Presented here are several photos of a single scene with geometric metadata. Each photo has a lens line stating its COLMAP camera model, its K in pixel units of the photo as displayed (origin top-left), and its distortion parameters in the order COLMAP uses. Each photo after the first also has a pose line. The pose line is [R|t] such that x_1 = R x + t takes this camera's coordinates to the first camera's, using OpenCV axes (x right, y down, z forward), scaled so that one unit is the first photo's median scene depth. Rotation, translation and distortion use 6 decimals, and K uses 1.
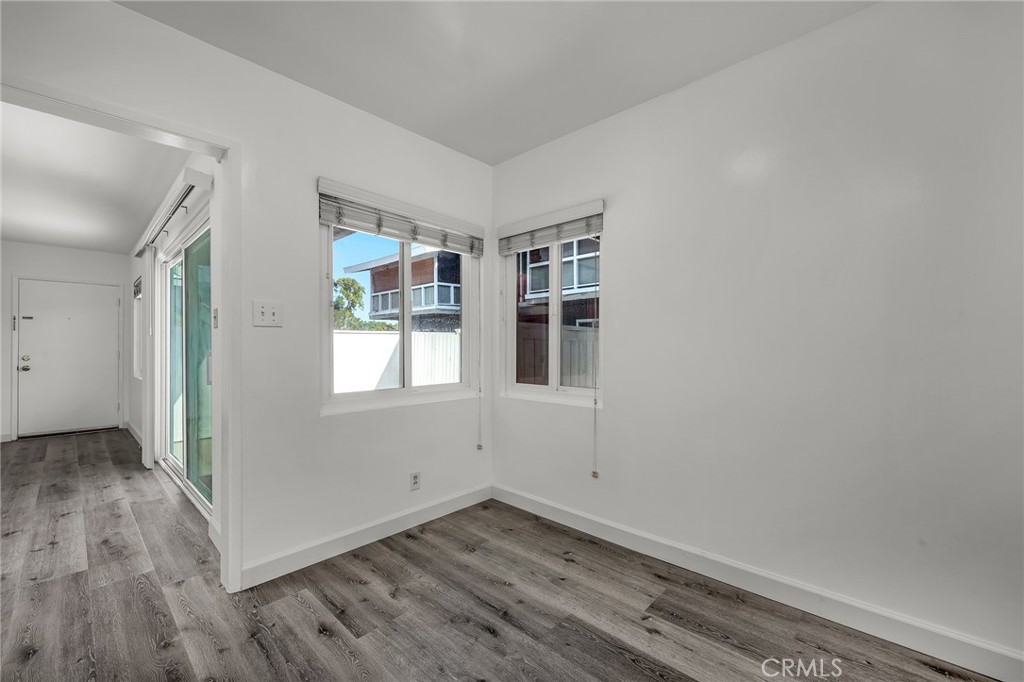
lens RADIAL K [[420.8, 0, 521.3], [0, 420.8, 347.6], [0, 0, 1]] dist [0.002816, -0.000395]
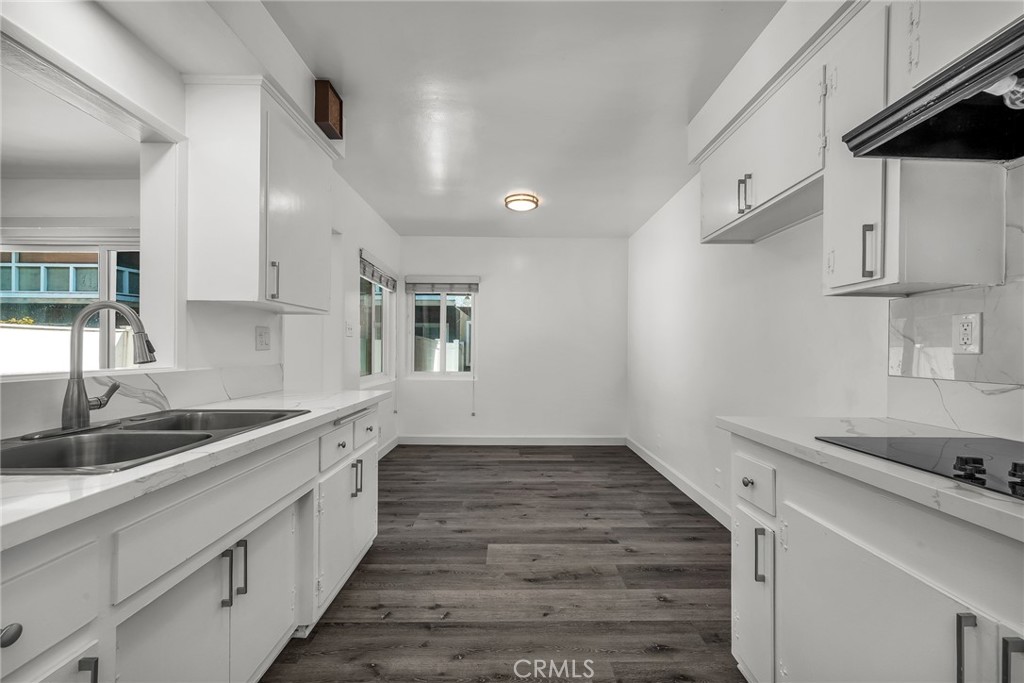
lens RADIAL K [[420.8, 0, 522.8], [0, 420.8, 341.1], [0, 0, 1]] dist [0.002816, -0.000395]
pose [[0.719749, 0.024849, 0.693790, -0.253192], [-0.008524, 0.999600, -0.026959, 0.002092], [-0.694182, 0.013490, 0.719673, -0.143655]]
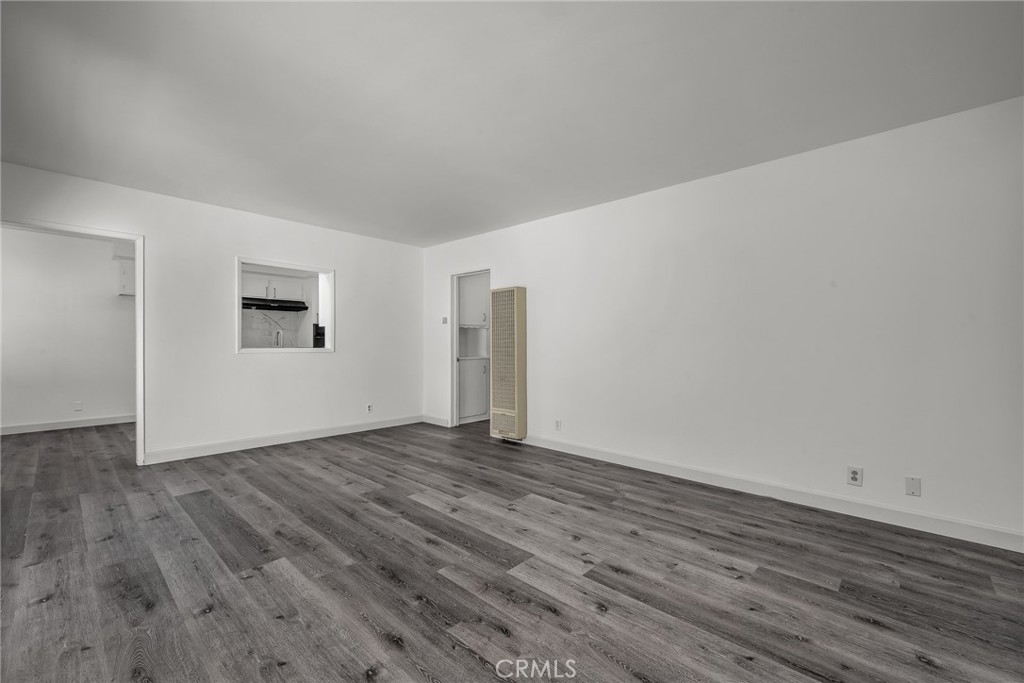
lens RADIAL K [[420.8, 0, 515.8], [0, 420.8, 340.0], [0, 0, 1]] dist [0.002816, -0.000395]
pose [[-0.999973, -0.000116, -0.007403, -0.510894], [-0.000081, 0.999989, -0.004674, 0.002217], [0.007403, -0.004673, -0.999962, 0.500153]]
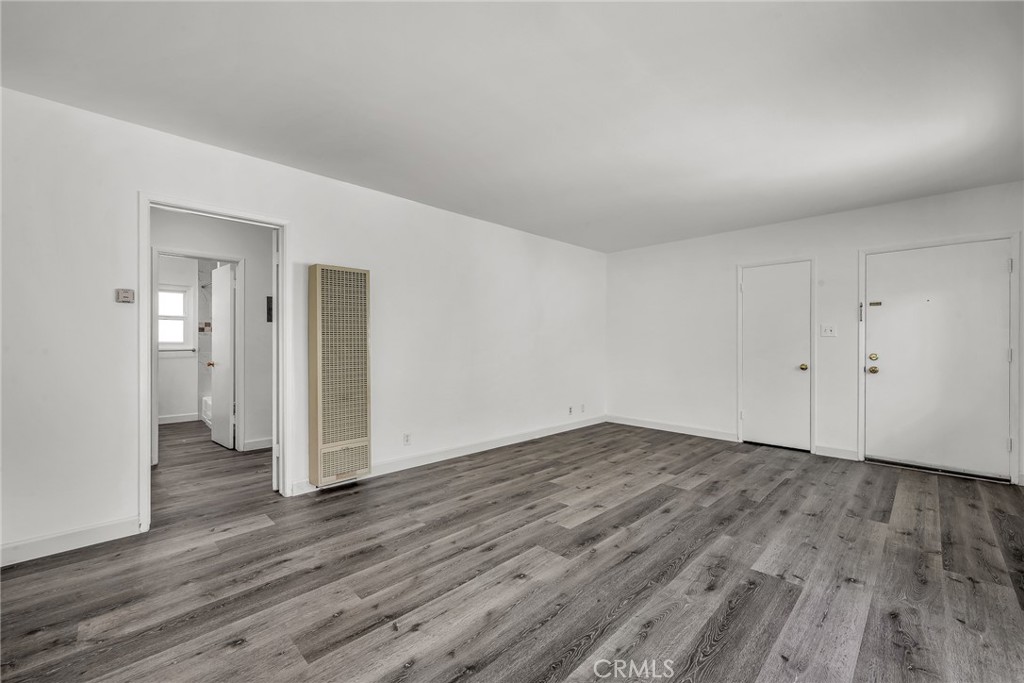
lens RADIAL K [[420.8, 0, 509.8], [0, 420.8, 341.5], [0, 0, 1]] dist [0.002816, -0.000395]
pose [[-0.036083, -0.003543, -0.999343, -0.194650], [-0.002619, 0.999991, -0.003451, 0.000841], [0.999345, 0.002493, -0.036092, 0.185198]]
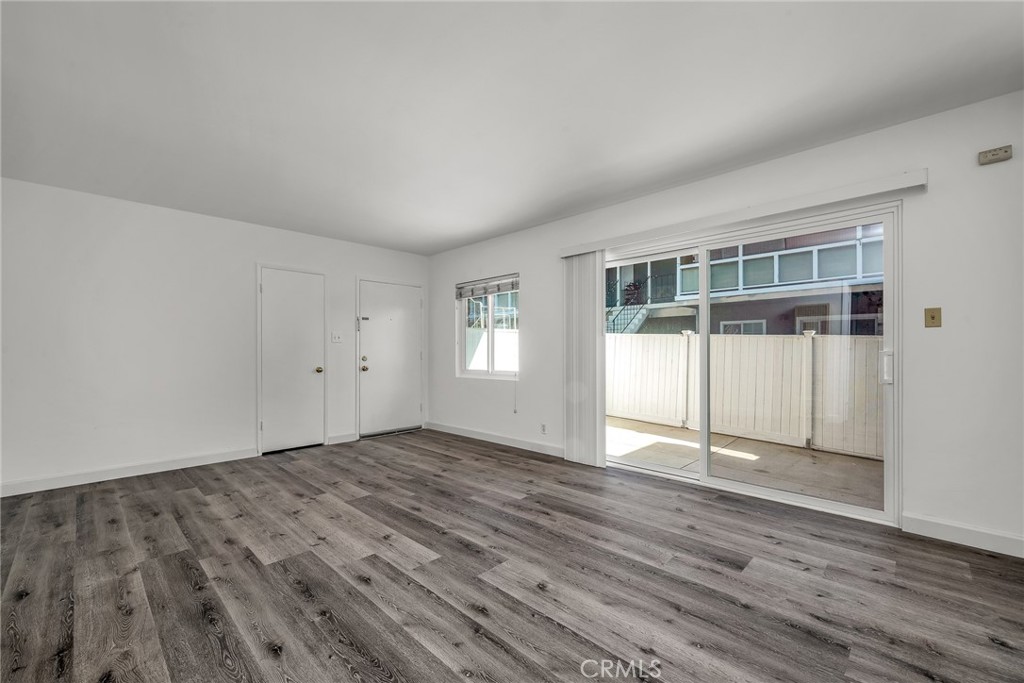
lens RADIAL K [[420.8, 0, 522.4], [0, 420.8, 354.1], [0, 0, 1]] dist [0.002816, -0.000395]
pose [[1.000000, -0.000680, -0.000648, -0.397105], [0.000686, 0.999956, 0.009347, 0.002389], [0.000642, -0.009347, 0.999956, -0.003521]]
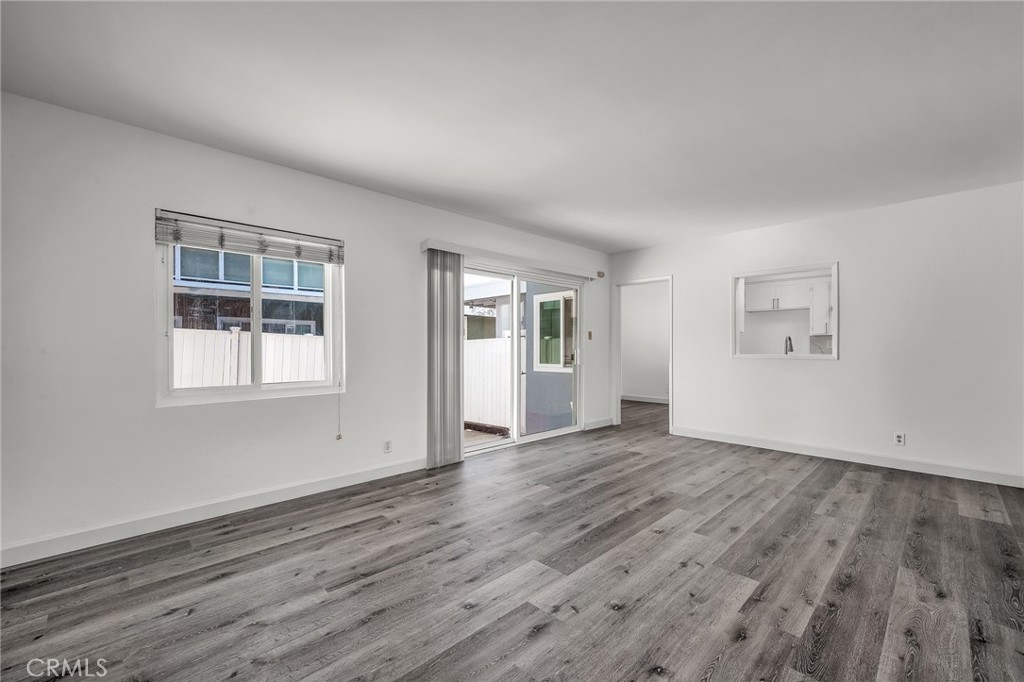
lens RADIAL K [[420.8, 0, 519.6], [0, 420.8, 337.0], [0, 0, 1]] dist [0.002816, -0.000395]
pose [[0.032402, 0.031525, 0.998978, -0.720922], [0.003826, 0.999491, -0.031665, 0.004166], [-0.999468, 0.004849, 0.032265, 0.305202]]
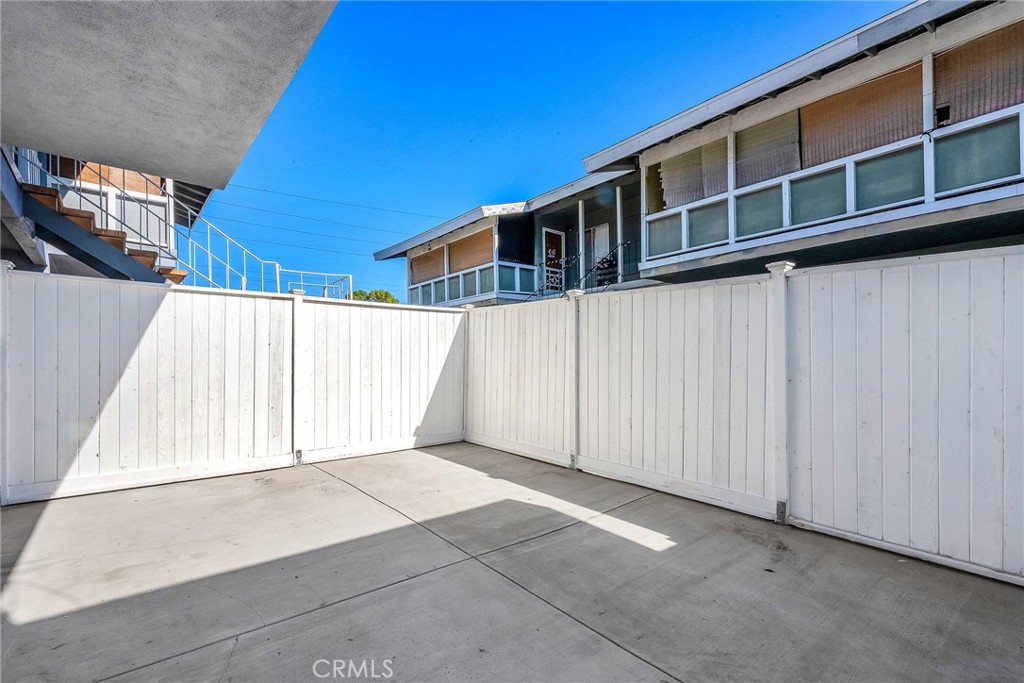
lens RADIAL K [[463.1, 0, 516.9], [0, 463.1, 368.7], [0, 0, 1]] dist [-0.002594, -0.000386]
pose [[0.994496, -0.005865, -0.104608, -0.119213], [0.005980, 0.999982, 0.000786, 0.042672], [0.104602, -0.001407, 0.994513, 0.290525]]
